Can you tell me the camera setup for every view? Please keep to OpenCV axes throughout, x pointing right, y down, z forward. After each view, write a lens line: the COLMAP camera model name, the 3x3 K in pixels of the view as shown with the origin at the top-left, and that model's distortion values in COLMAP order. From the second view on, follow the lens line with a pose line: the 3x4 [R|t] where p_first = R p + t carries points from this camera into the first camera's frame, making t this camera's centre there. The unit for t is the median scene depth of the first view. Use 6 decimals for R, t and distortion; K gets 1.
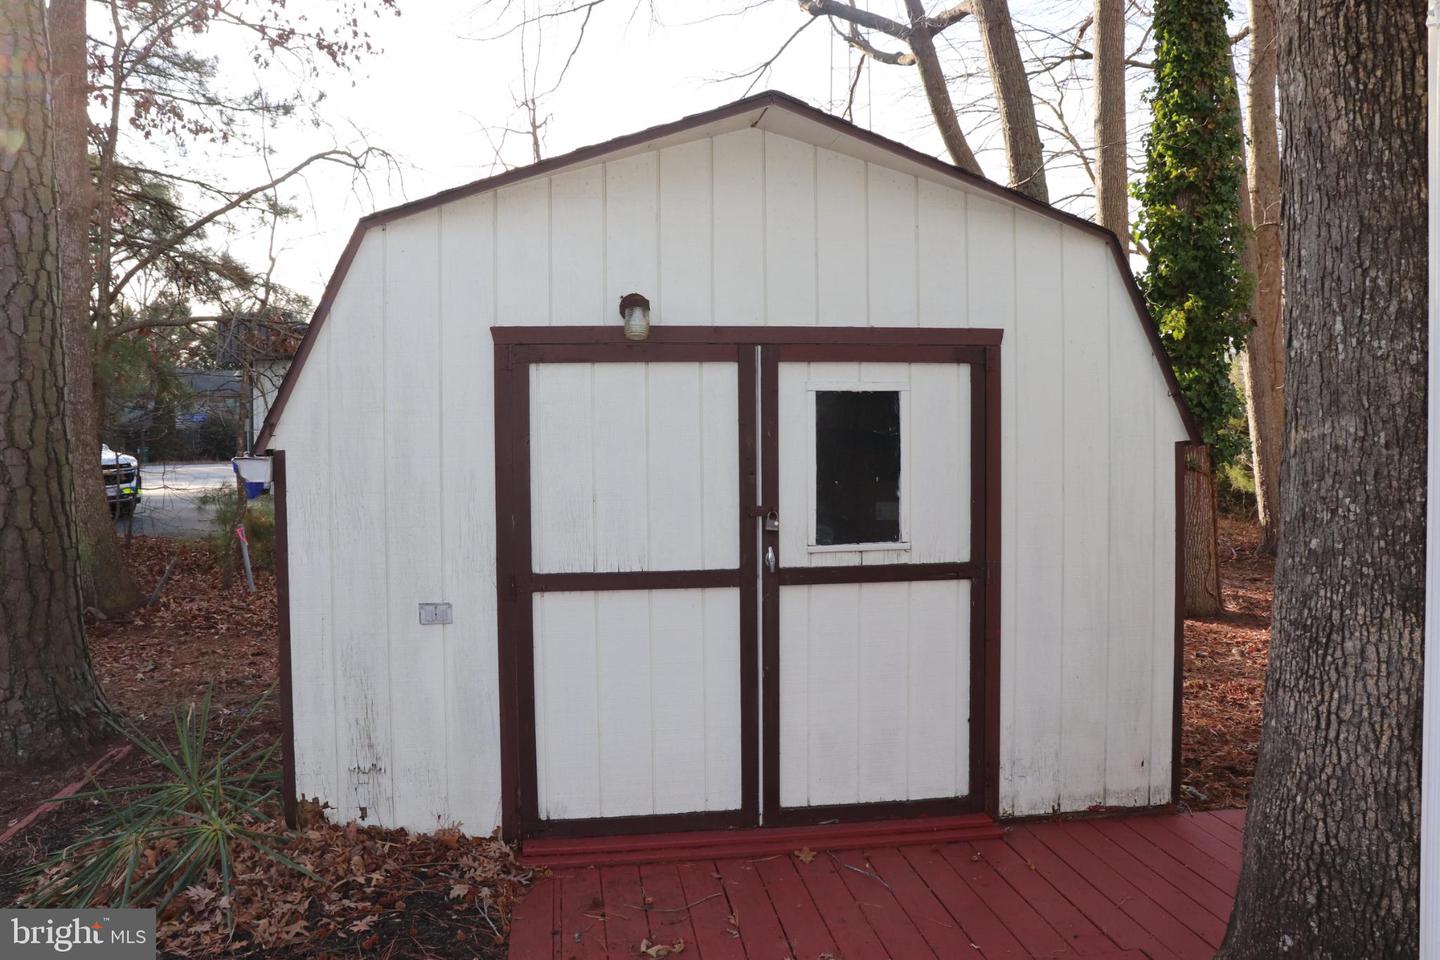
lens RADIAL K [[1222.2, 0, 711.9], [0, 1222.2, 478.1], [0, 0, 1]] dist [-0.165889, 0.154840]
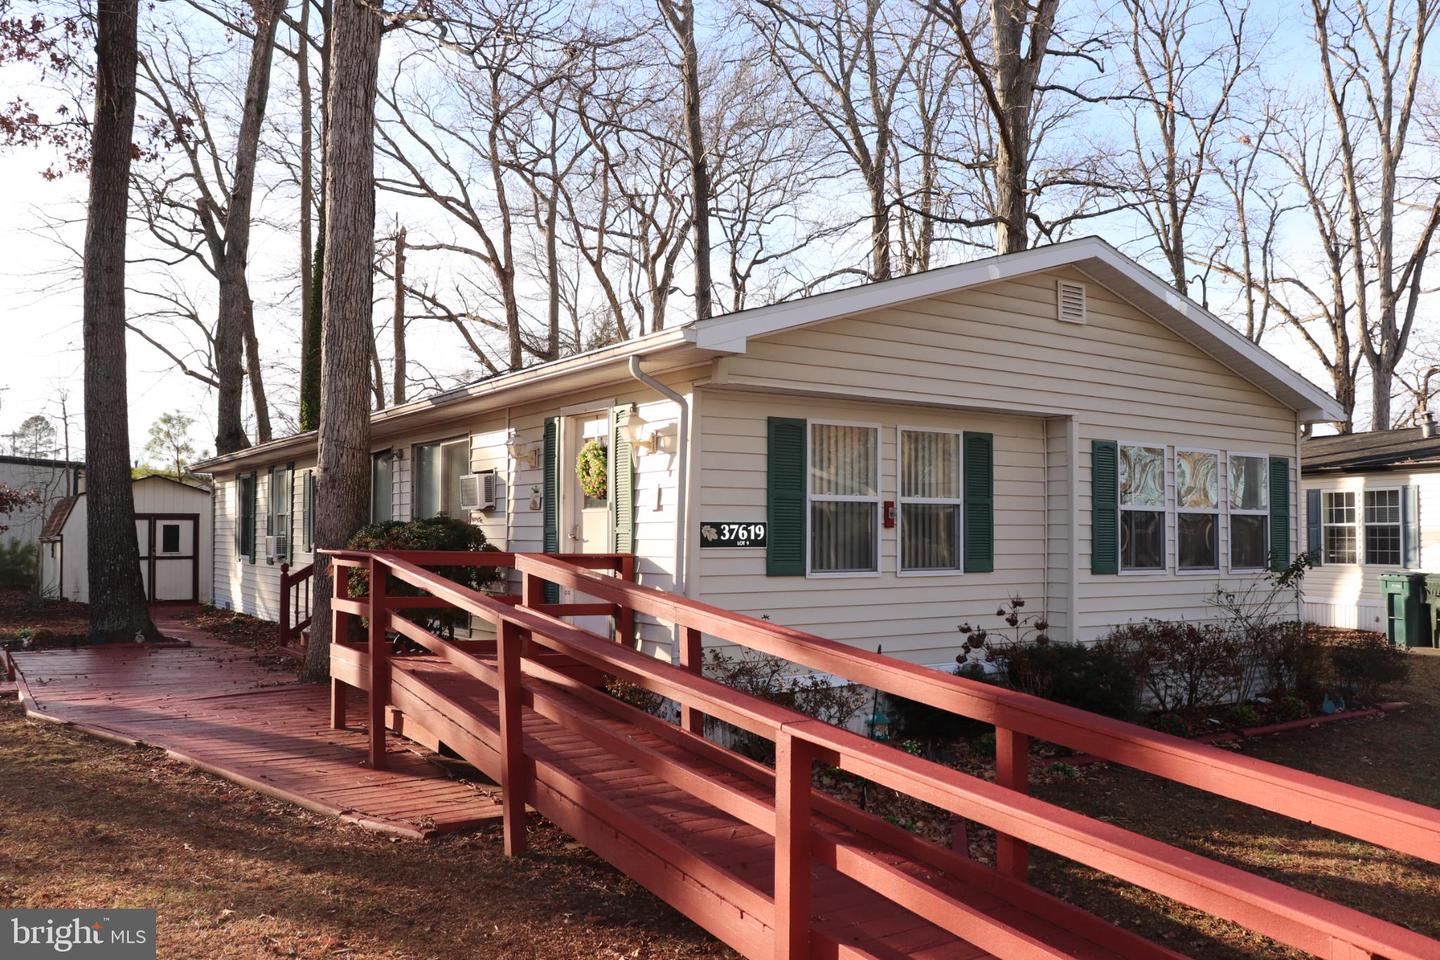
lens RADIAL K [[1222.2, 0, 720.7], [0, 1222.2, 480.8], [0, 0, 1]] dist [-0.165889, 0.154840]
pose [[0.895367, 0.025601, 0.444593, -0.050958], [0.011478, 0.996688, -0.080509, 0.196019], [-0.445181, 0.077188, 0.892107, -5.040114]]
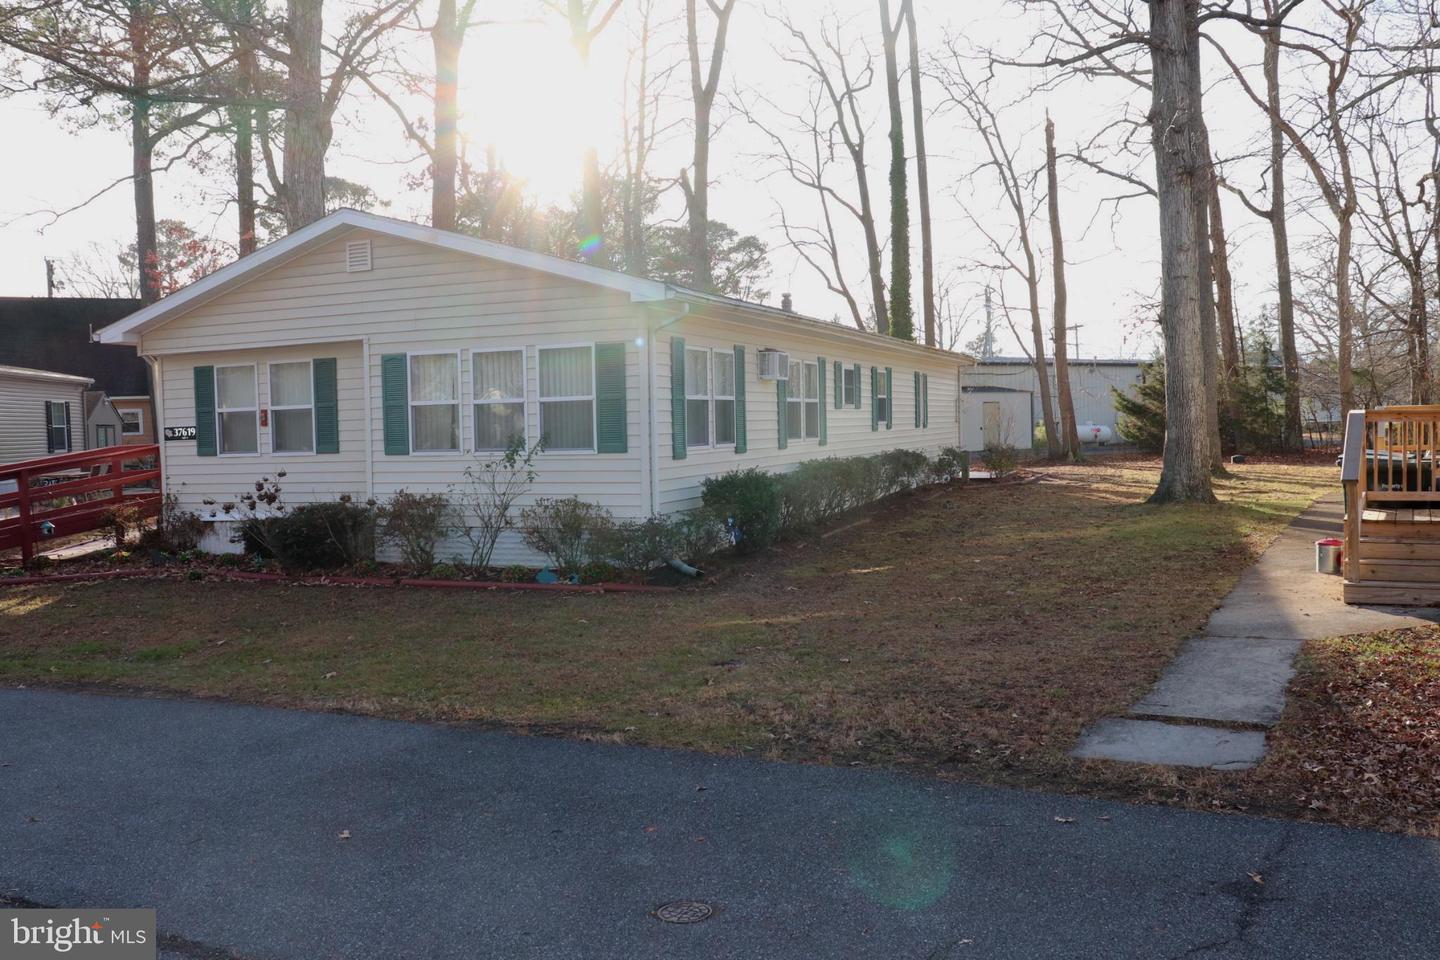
lens RADIAL K [[1222.2, 0, 714.8], [0, 1222.2, 477.3], [0, 0, 1]] dist [-0.165889, 0.154840]
pose [[0.876065, -0.000838, -0.482193, 4.260919], [0.007873, 0.999890, 0.012566, 0.224589], [0.482129, -0.014805, 0.875975, -5.665339]]
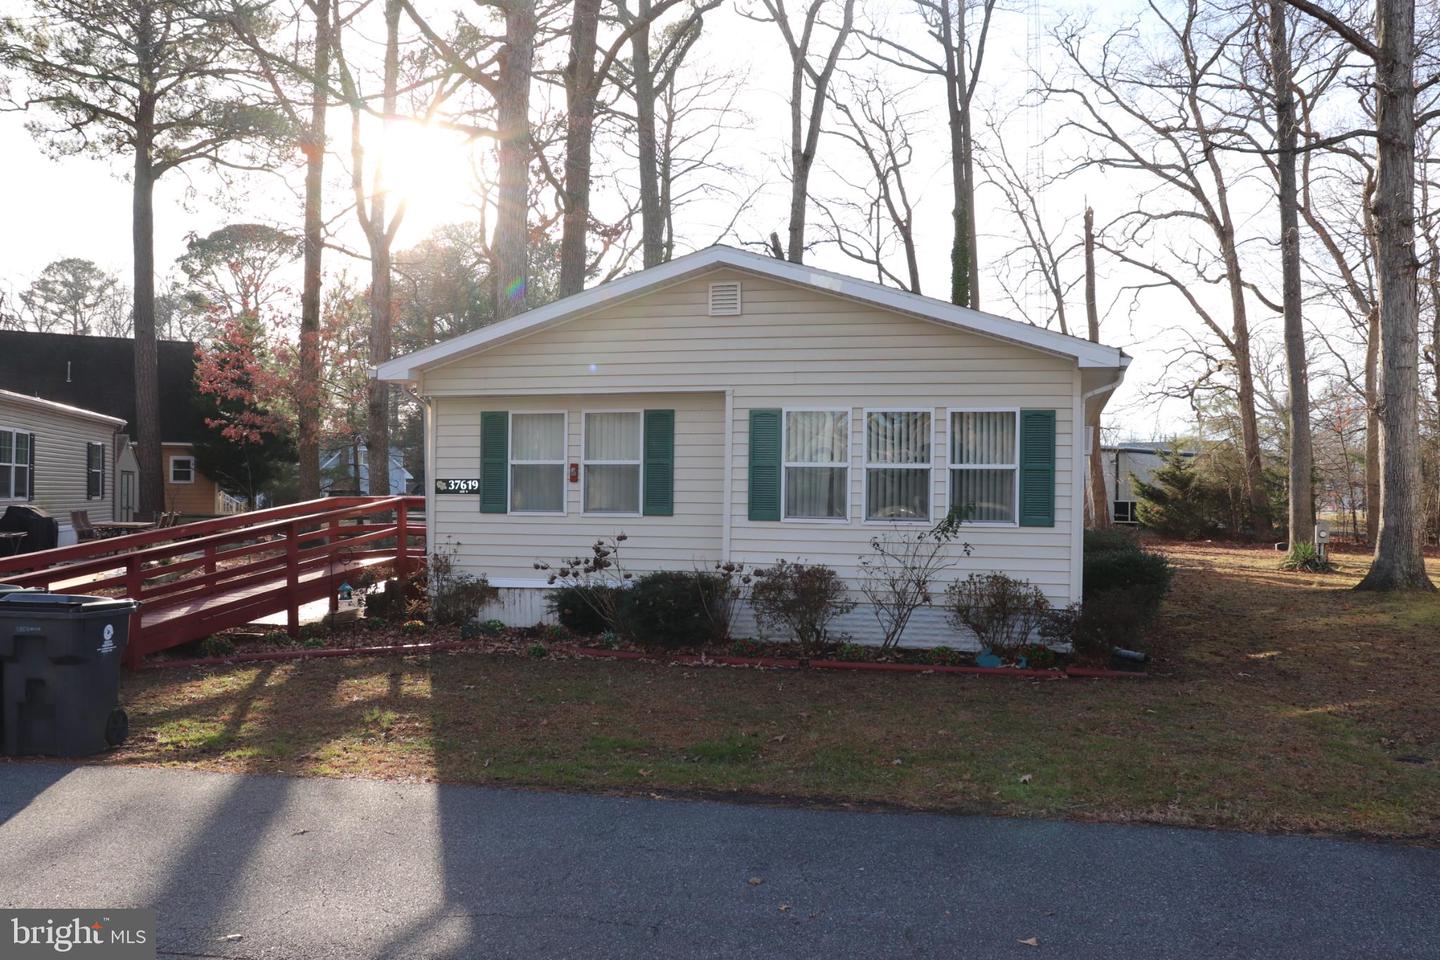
lens RADIAL K [[1222.2, 0, 709.8], [0, 1222.2, 482.1], [0, 0, 1]] dist [-0.165889, 0.154840]
pose [[0.920217, 0.005787, -0.391365, 2.916598], [-0.024587, 0.998771, -0.043044, 0.236572], [0.390635, 0.049233, 0.919228, -6.024205]]
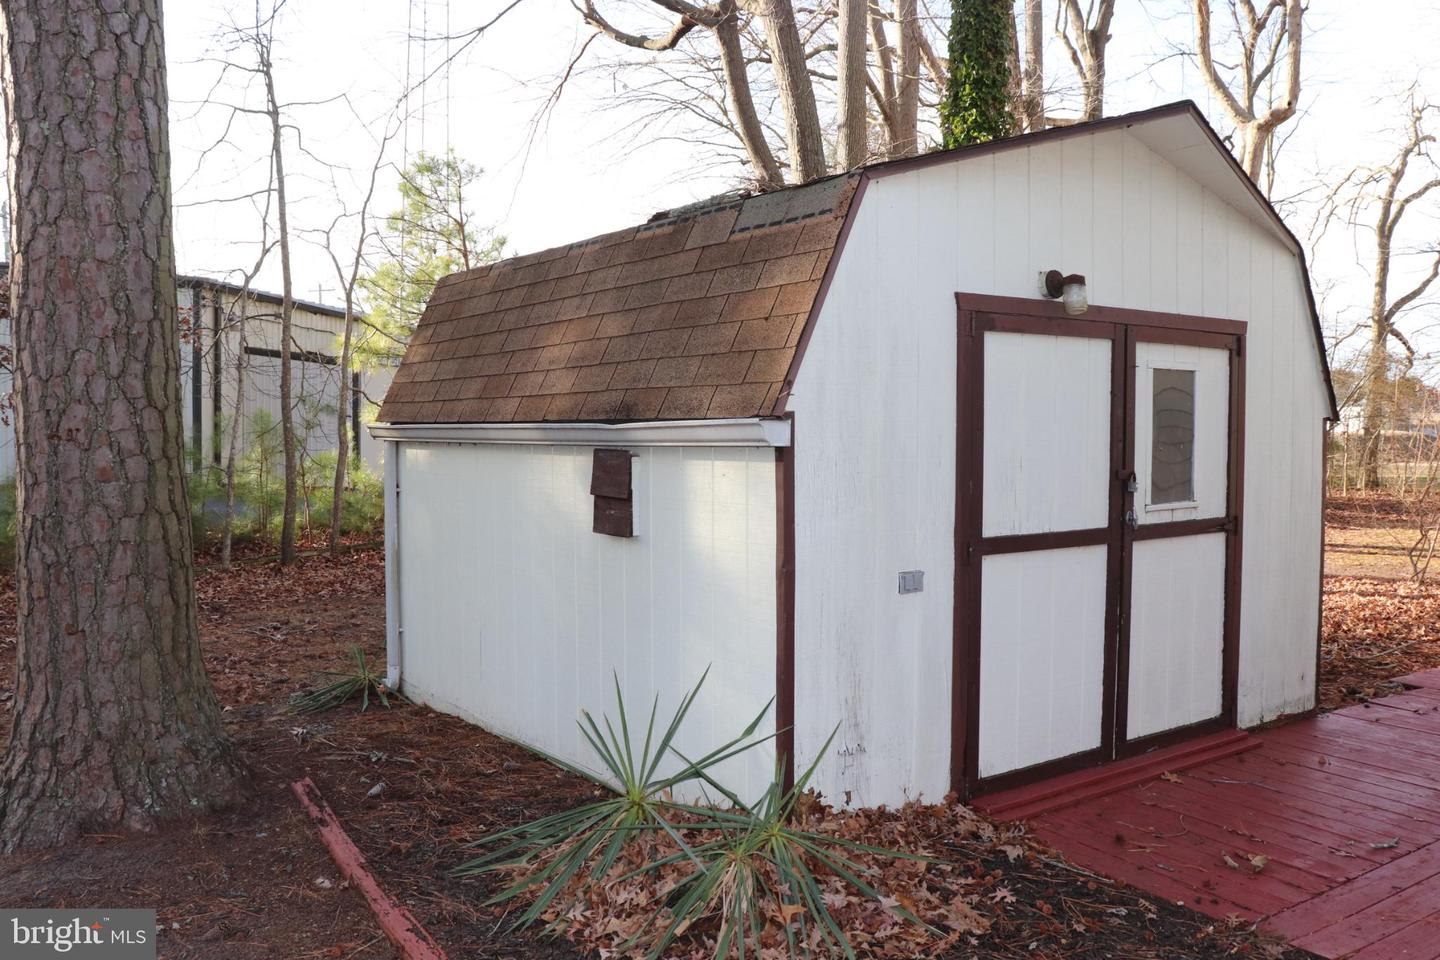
lens RADIAL K [[1222.2, 0, 709.6], [0, 1222.2, 479.4], [0, 0, 1]] dist [-0.165889, 0.154840]
pose [[0.896153, -0.010325, 0.443624, -0.775522], [0.003520, 0.999863, 0.016159, 0.012402], [-0.443730, -0.012919, 0.896067, 0.186795]]
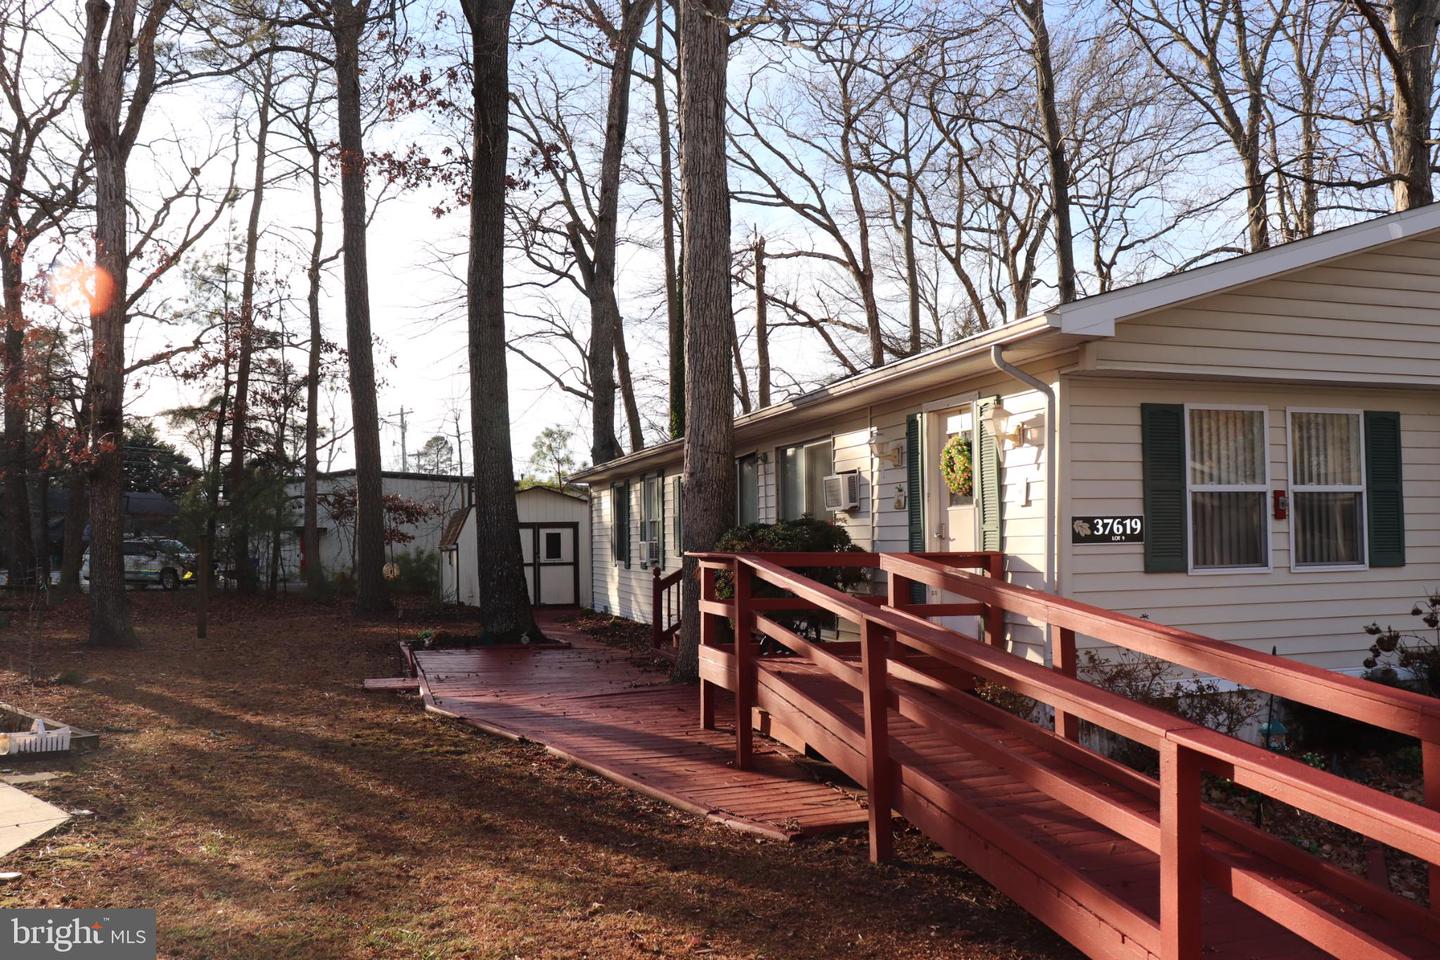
lens RADIAL K [[1222.2, 0, 716.0], [0, 1222.2, 479.8], [0, 0, 1]] dist [-0.165889, 0.154840]
pose [[0.987564, 0.000228, 0.157220, -0.029461], [0.013691, 0.996075, -0.087443, 0.201220], [-0.156623, 0.088508, 0.983685, -4.995902]]
